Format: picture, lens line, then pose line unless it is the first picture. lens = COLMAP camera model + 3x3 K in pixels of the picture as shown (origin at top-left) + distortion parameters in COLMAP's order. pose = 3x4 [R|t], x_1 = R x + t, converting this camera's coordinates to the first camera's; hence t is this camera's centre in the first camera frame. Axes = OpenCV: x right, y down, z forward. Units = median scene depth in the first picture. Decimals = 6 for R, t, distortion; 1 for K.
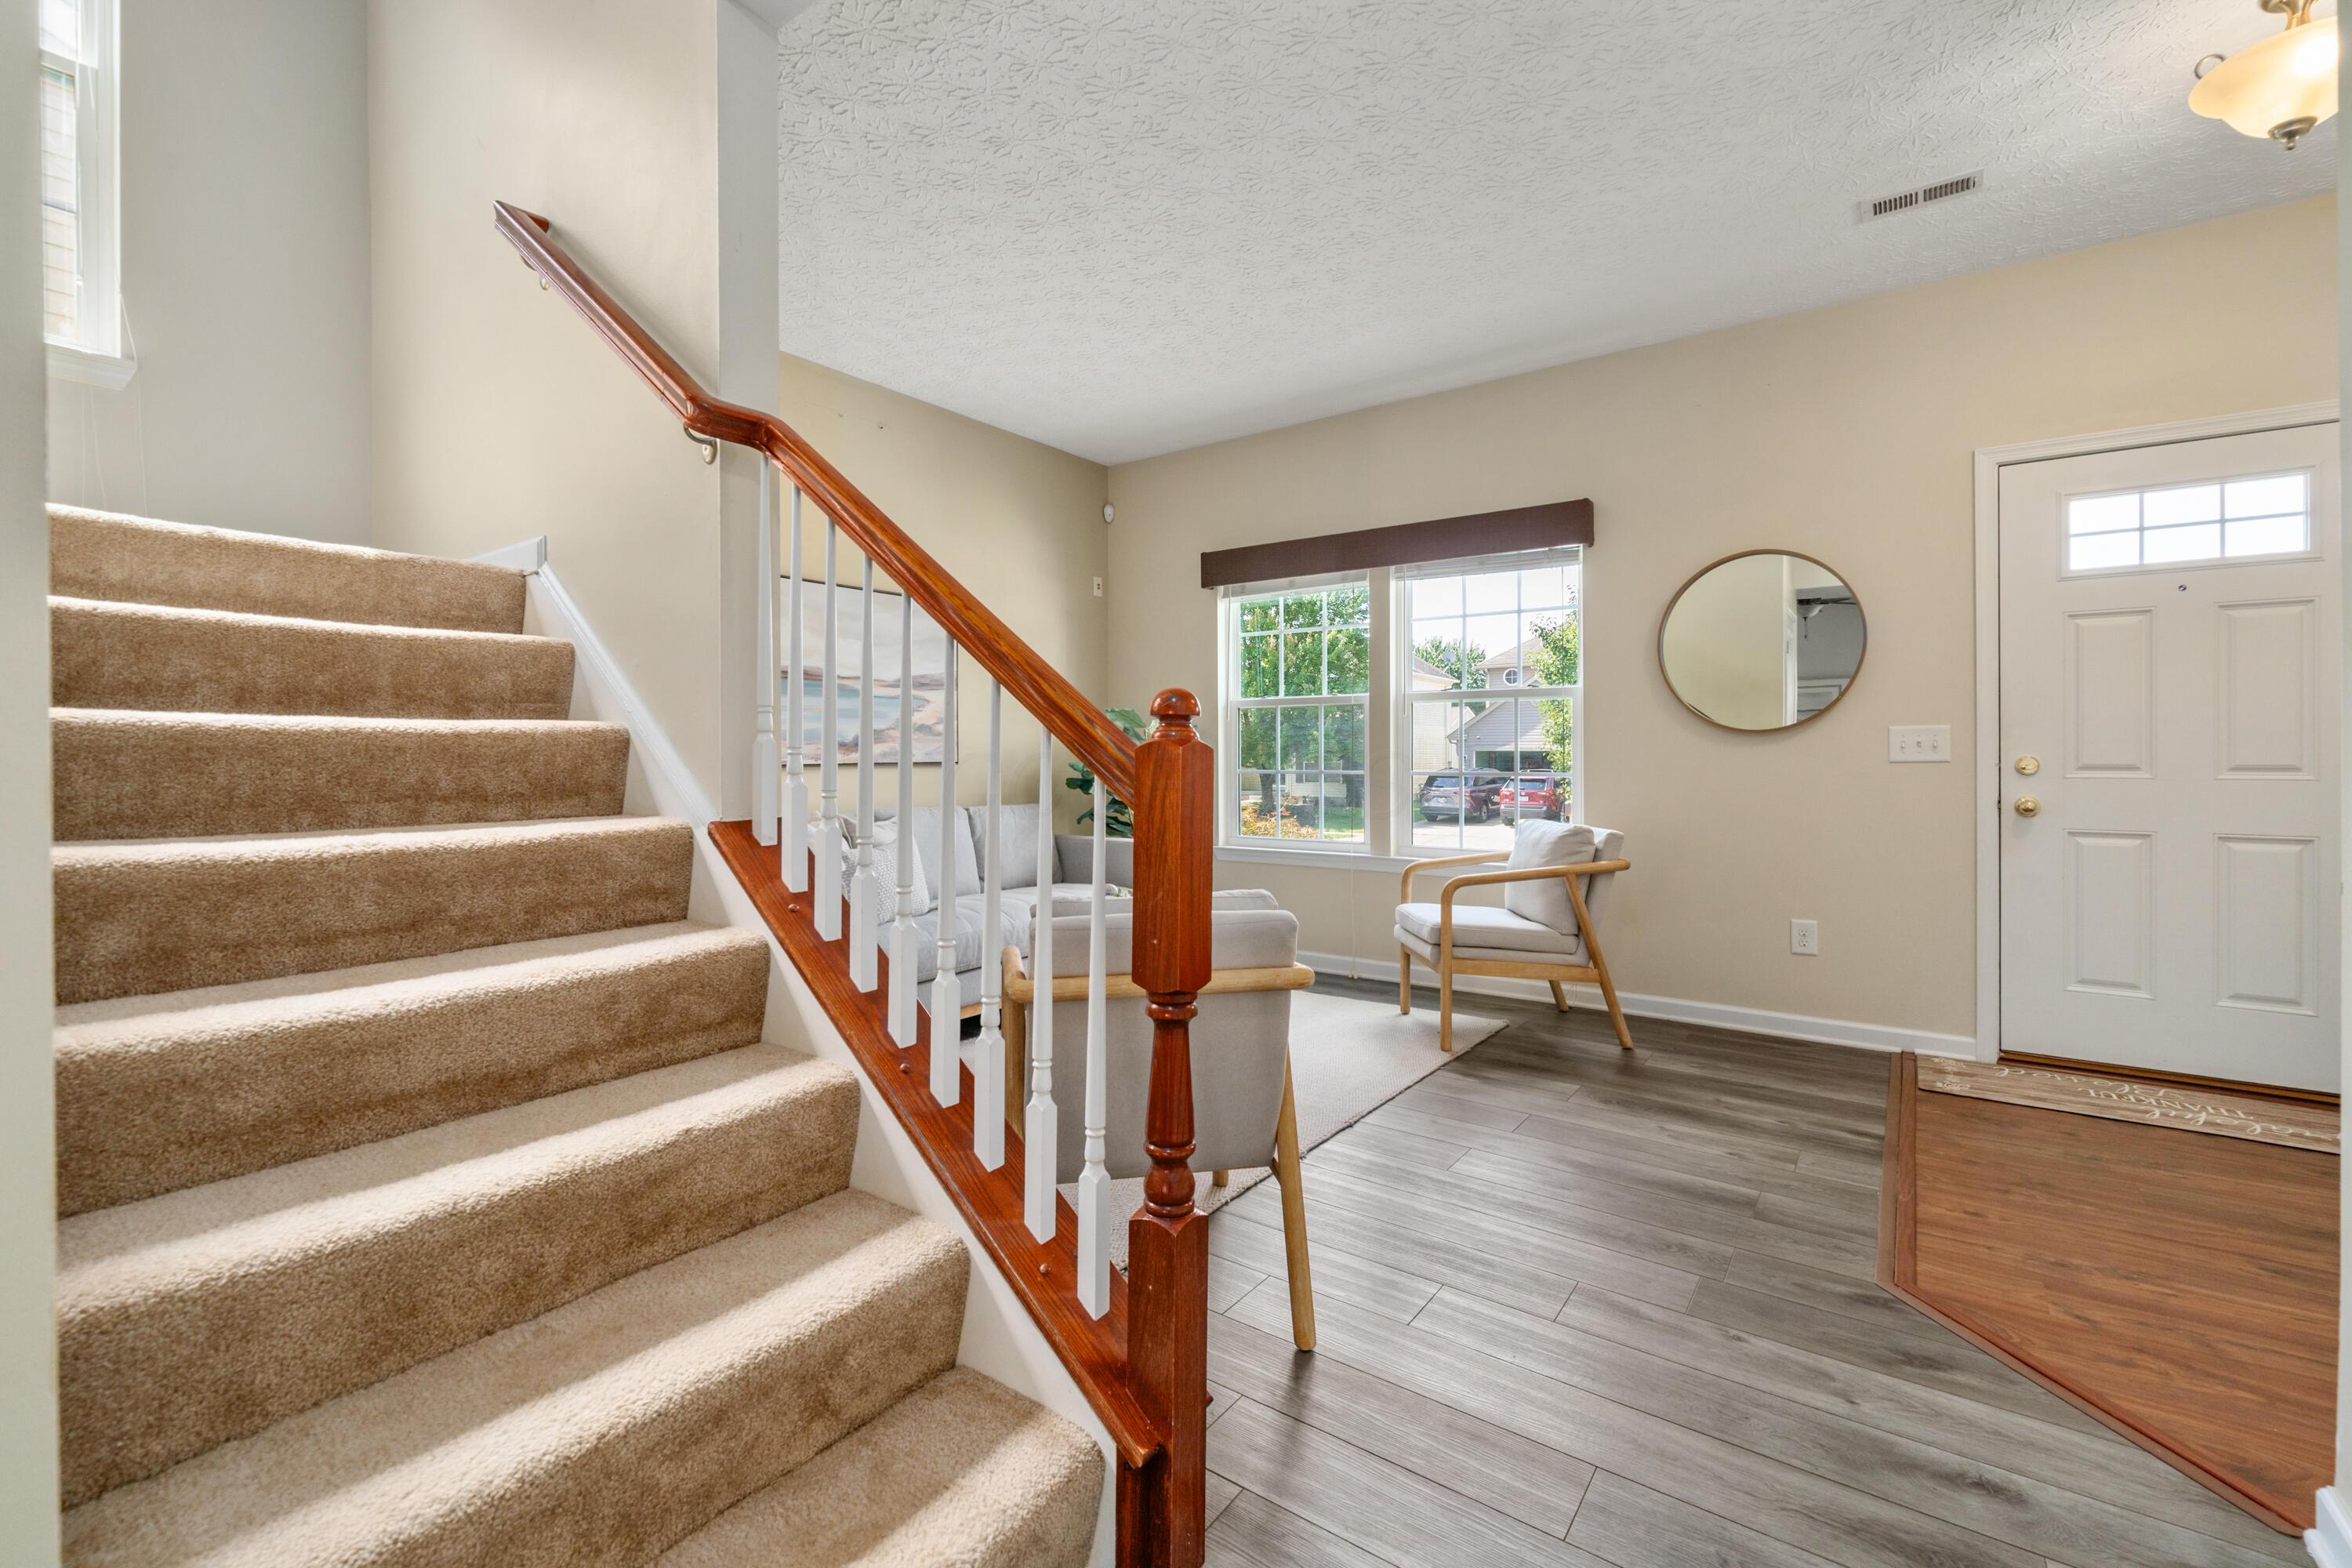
lens RADIAL K [[965.6, 0, 1187.8], [0, 965.6, 770.4], [0, 0, 1]] dist [-0.001430, 0.000145]
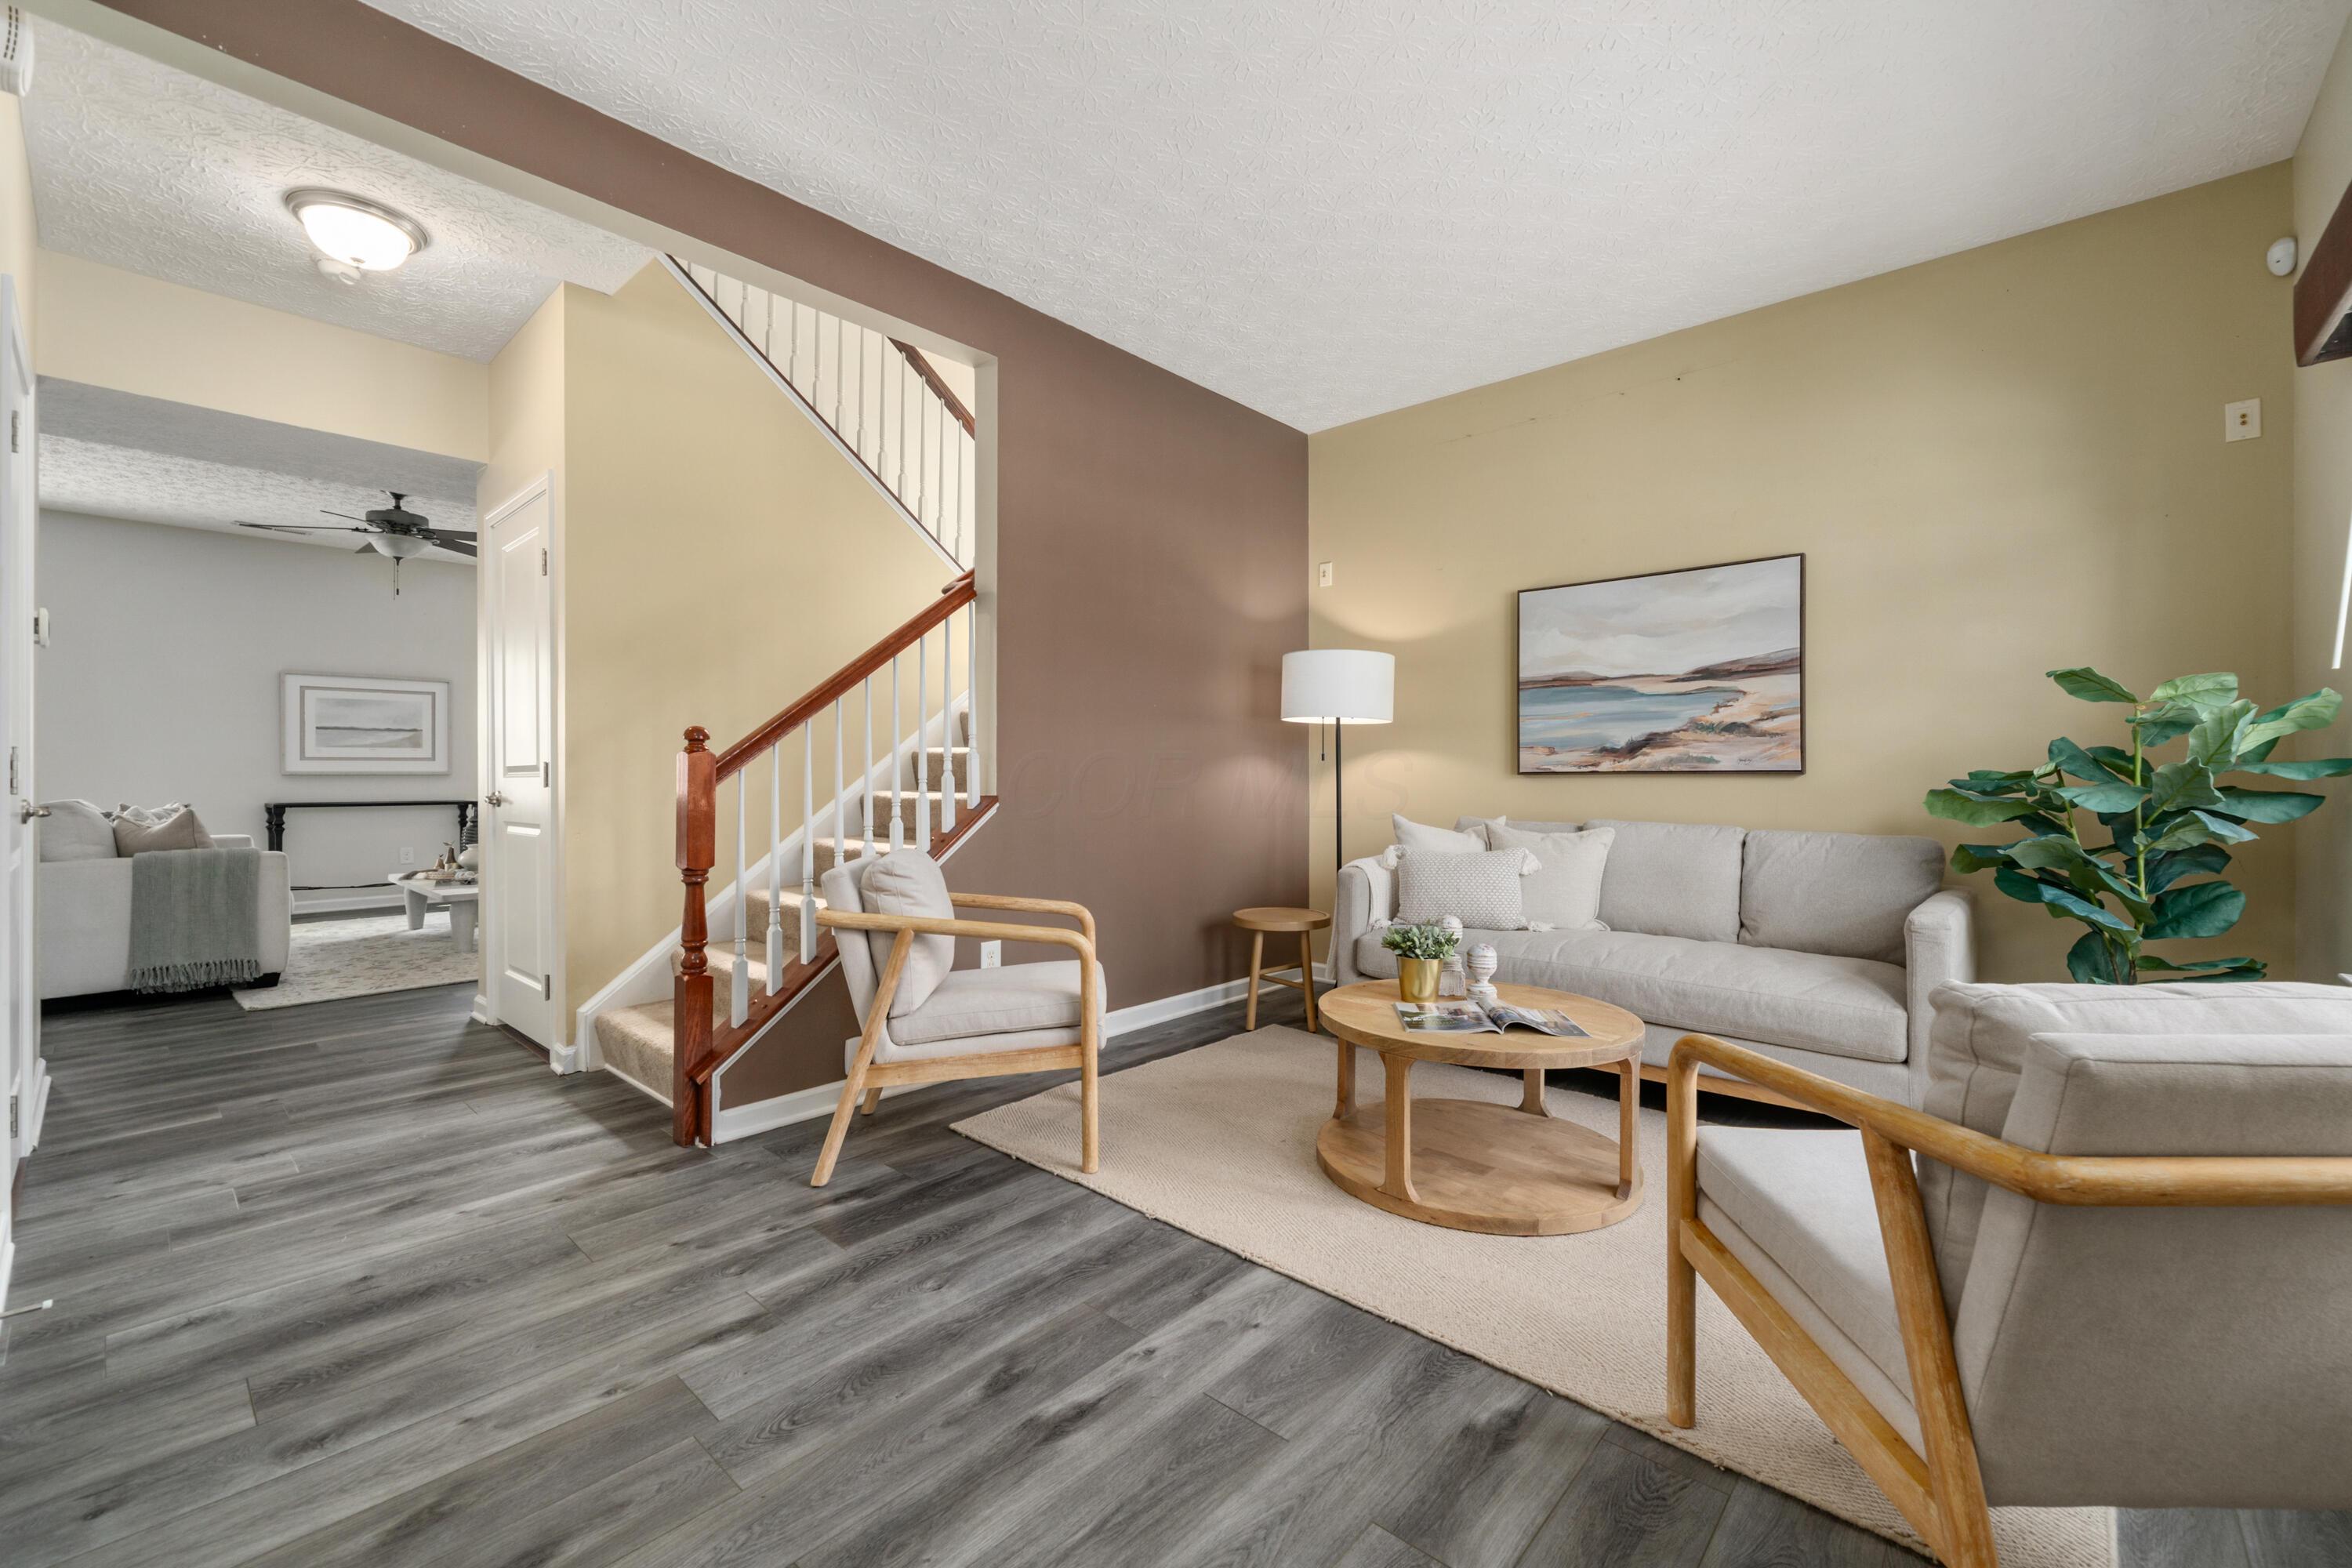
lens RADIAL K [[965.6, 0, 1187.8], [0, 965.6, 770.4], [0, 0, 1]] dist [-0.001430, 0.000145]
pose [[-0.091609, -0.003785, -0.995788, 0.893449], [-0.017276, 0.999848, -0.002211, 0.001758], [0.995645, 0.017000, -0.091660, 1.013538]]
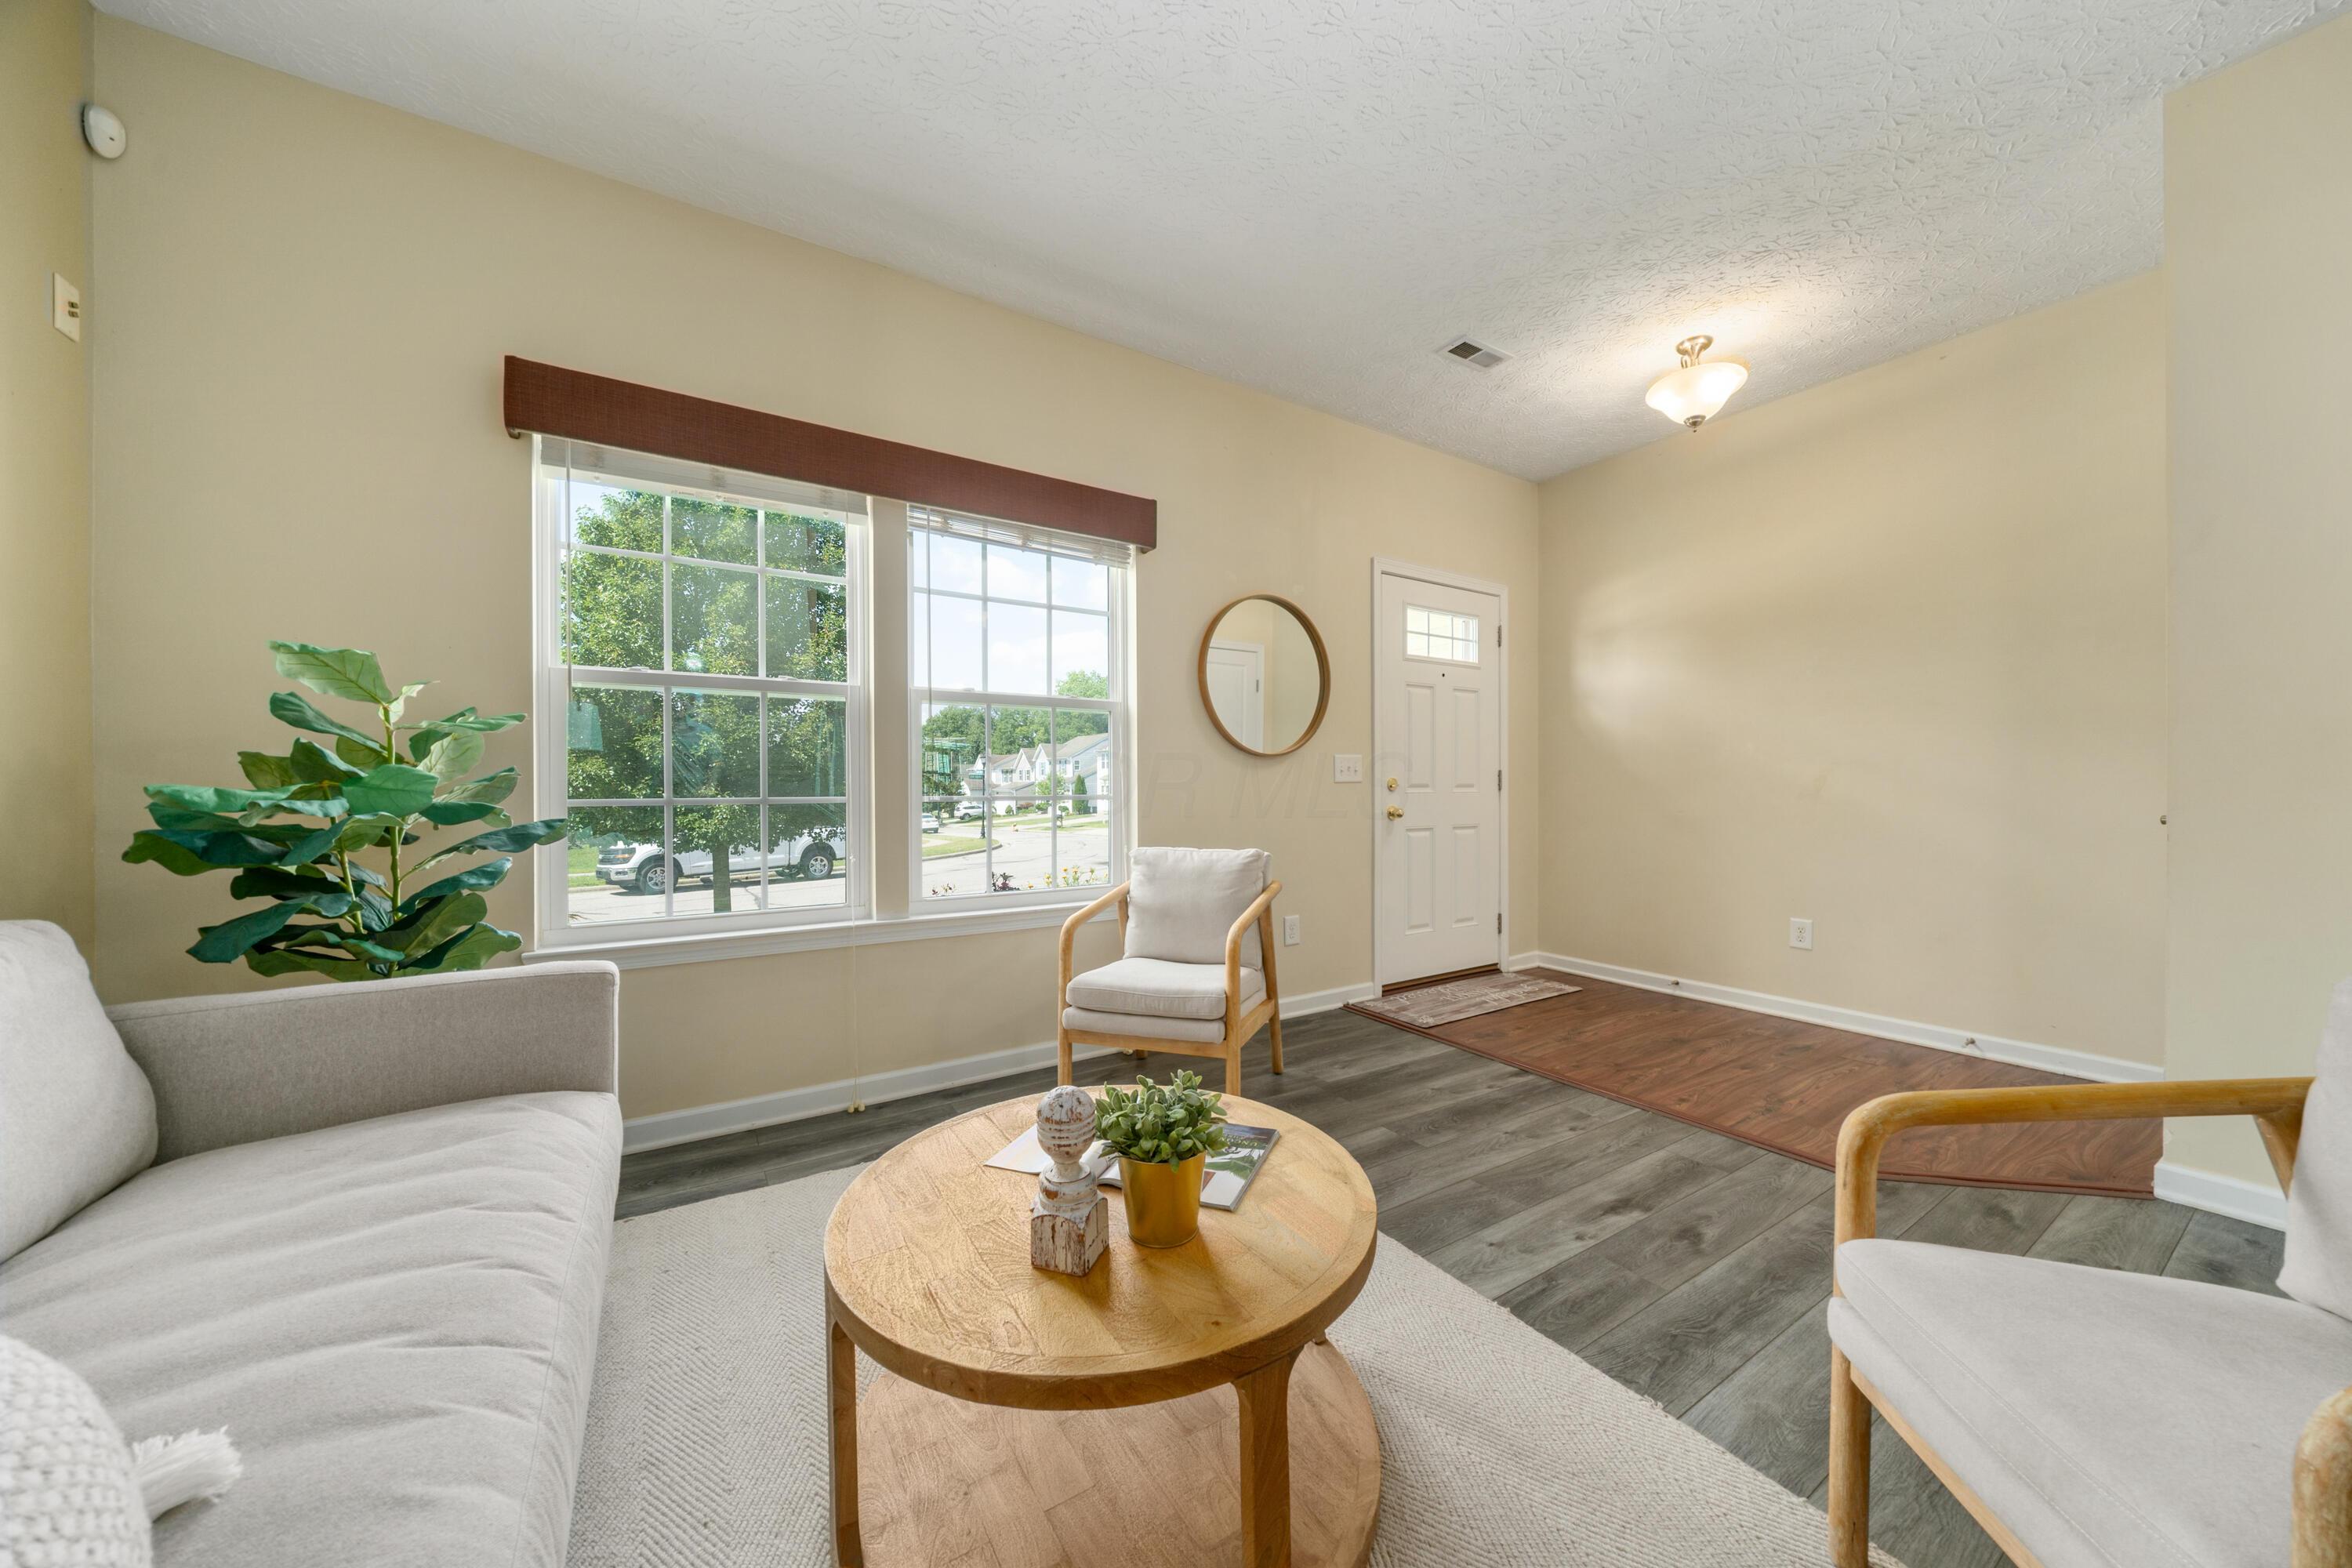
lens RADIAL K [[803.1, 0, 1168.0], [0, 803.1, 788.7], [0, 0, 1]] dist [-0.006480, 0.000009]
pose [[0.374238, -0.000517, 0.927333, -0.430328], [0.016050, 0.999854, -0.005919, 0.003273], [-0.927194, 0.017099, 0.374191, 1.000424]]
